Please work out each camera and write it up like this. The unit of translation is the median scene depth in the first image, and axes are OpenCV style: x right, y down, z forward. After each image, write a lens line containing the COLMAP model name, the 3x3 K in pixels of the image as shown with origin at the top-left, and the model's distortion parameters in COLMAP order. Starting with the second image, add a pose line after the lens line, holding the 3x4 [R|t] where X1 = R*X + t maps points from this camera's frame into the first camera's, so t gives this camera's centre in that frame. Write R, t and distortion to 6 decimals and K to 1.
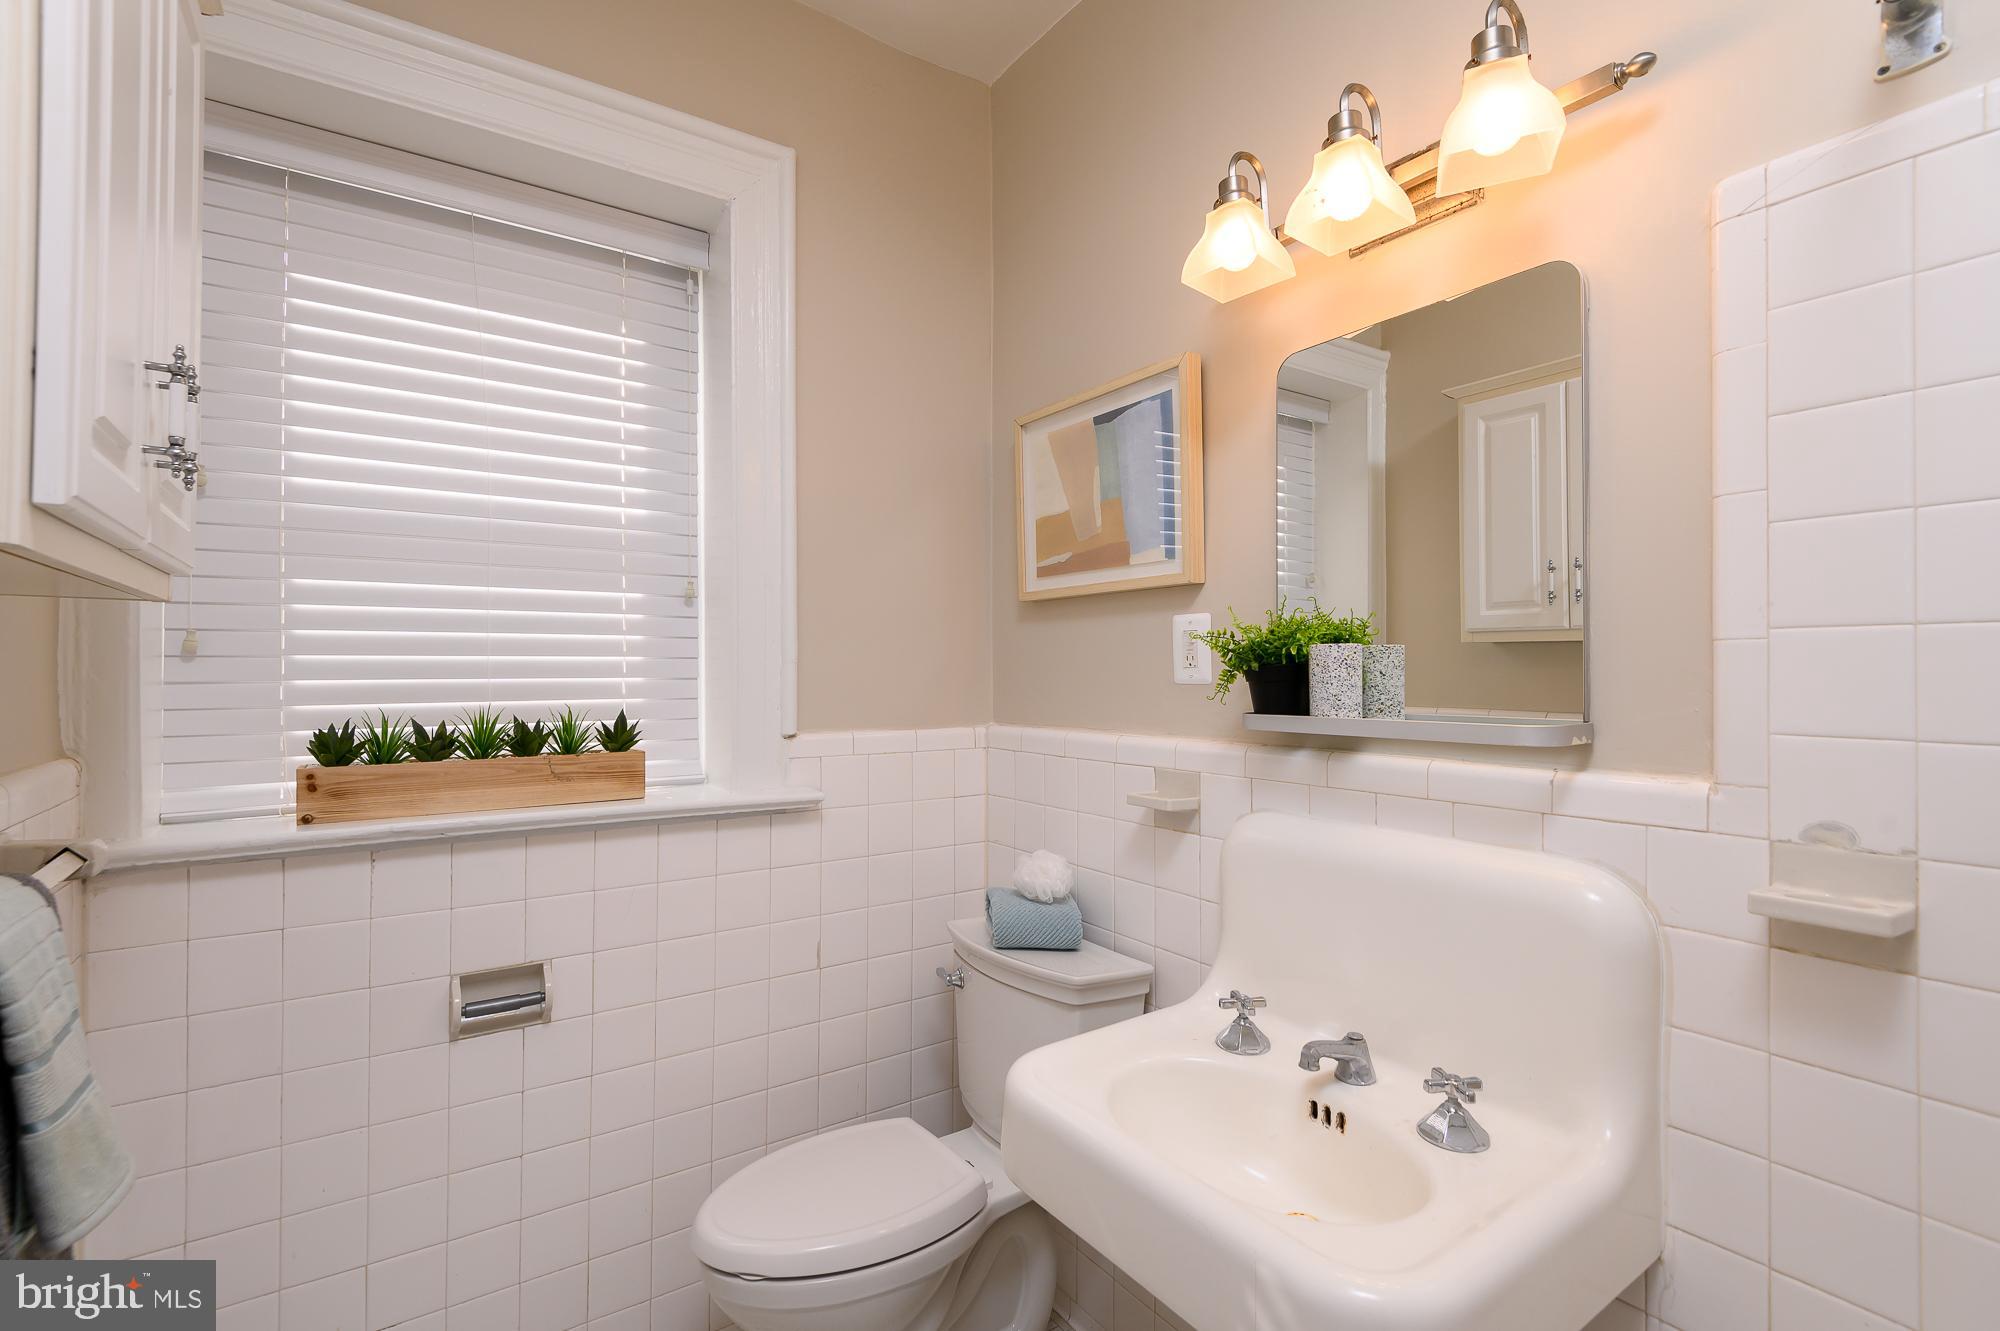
lens RADIAL K [[923.9, 0, 999.0], [0, 923.9, 659.9], [0, 0, 1]] dist [0.010122, -0.002624]
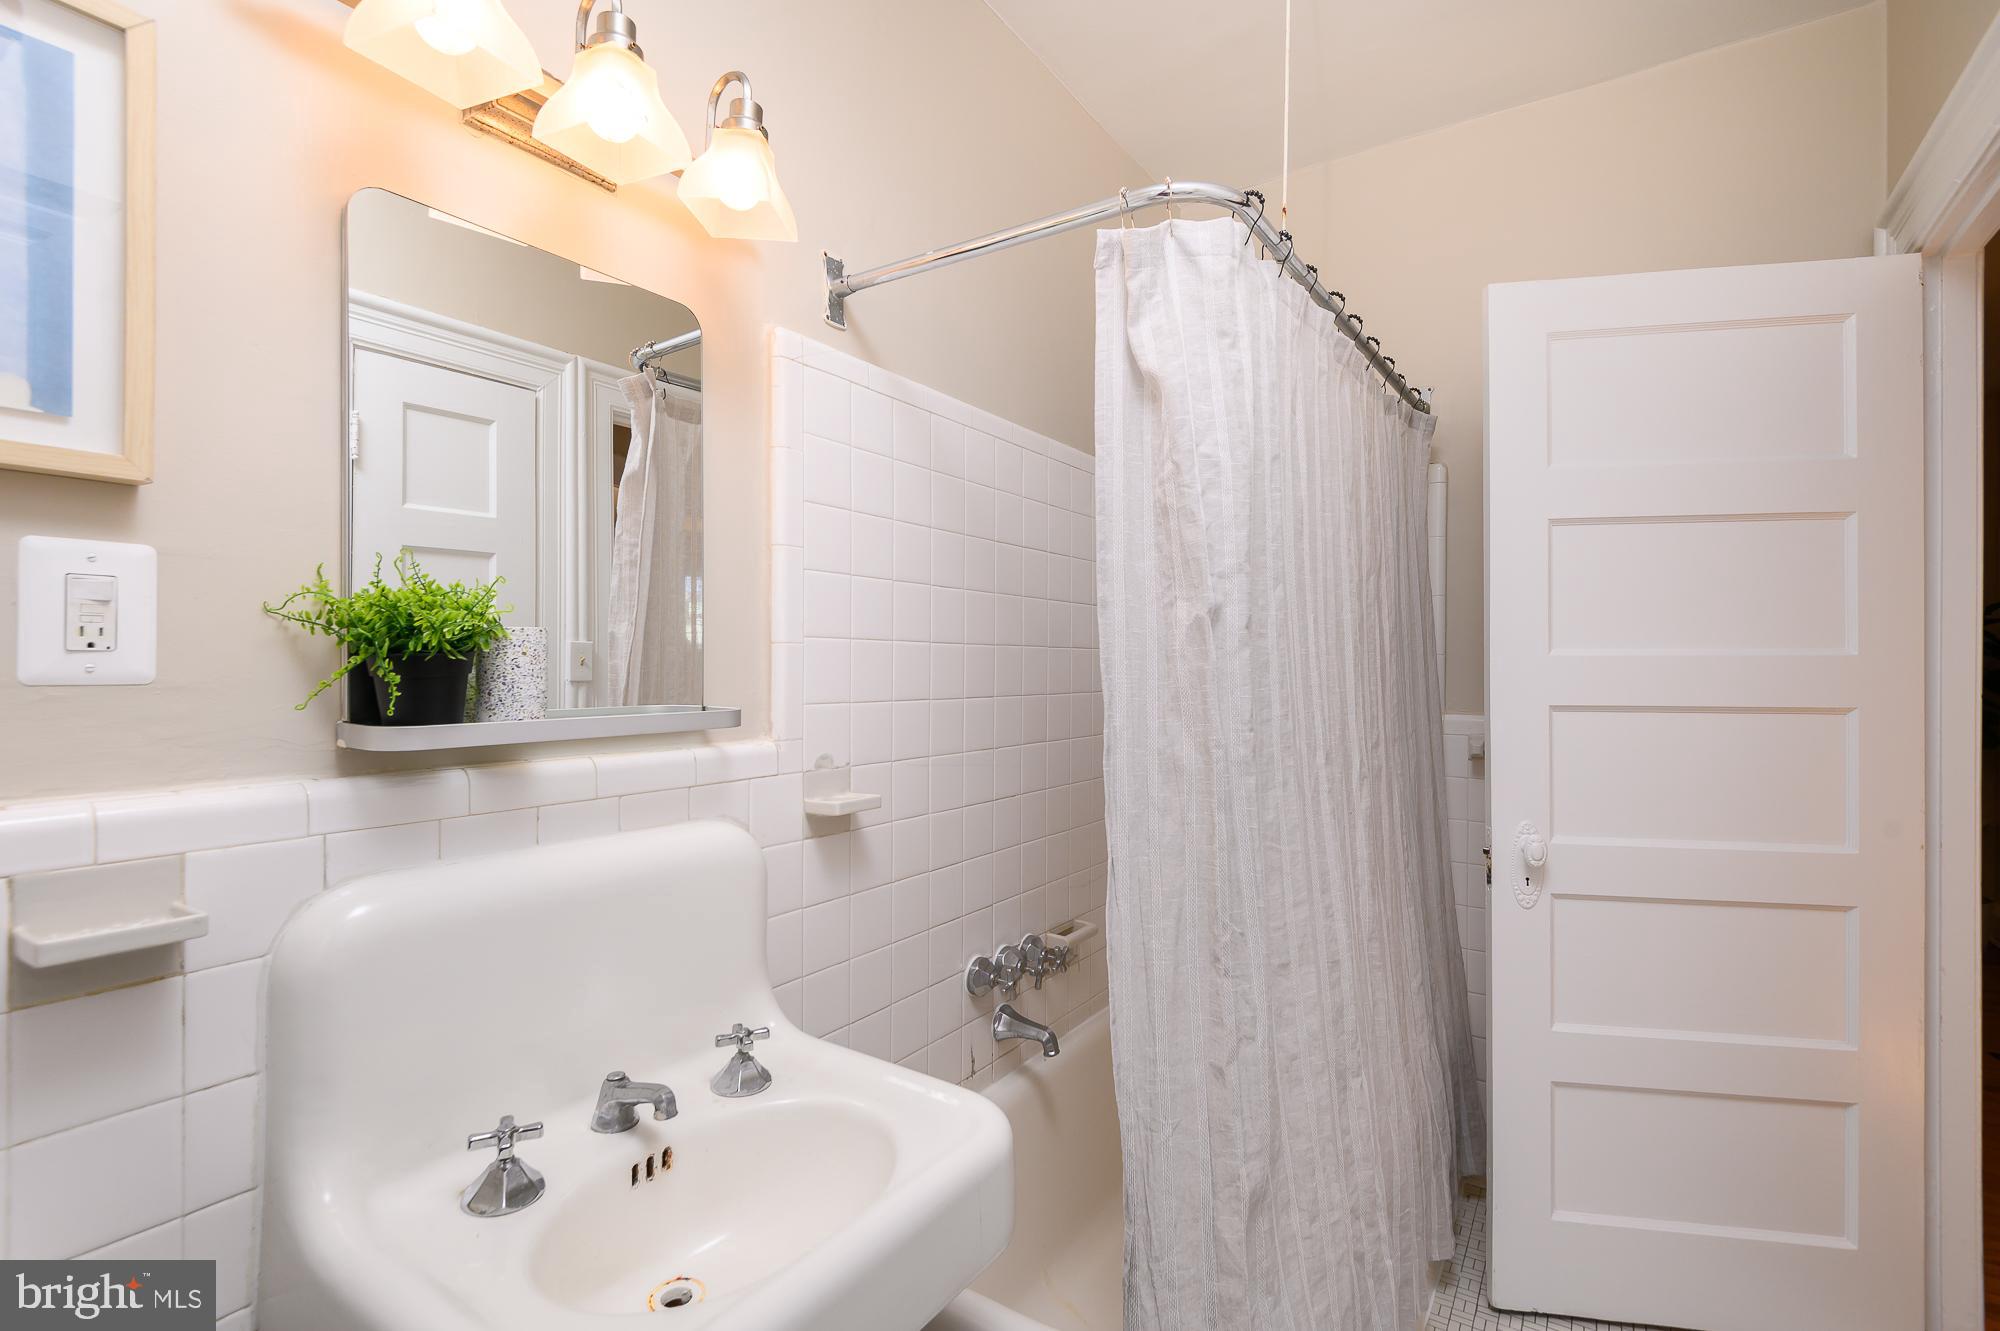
lens RADIAL K [[923.9, 0, 999.7], [0, 923.9, 667.4], [0, 0, 1]] dist [0.010122, -0.002624]
pose [[-0.361325, 0.012367, 0.932358, -0.529271], [-0.001657, 0.999902, -0.013905, 0.029548], [-0.932439, -0.006570, -0.361269, 0.915111]]
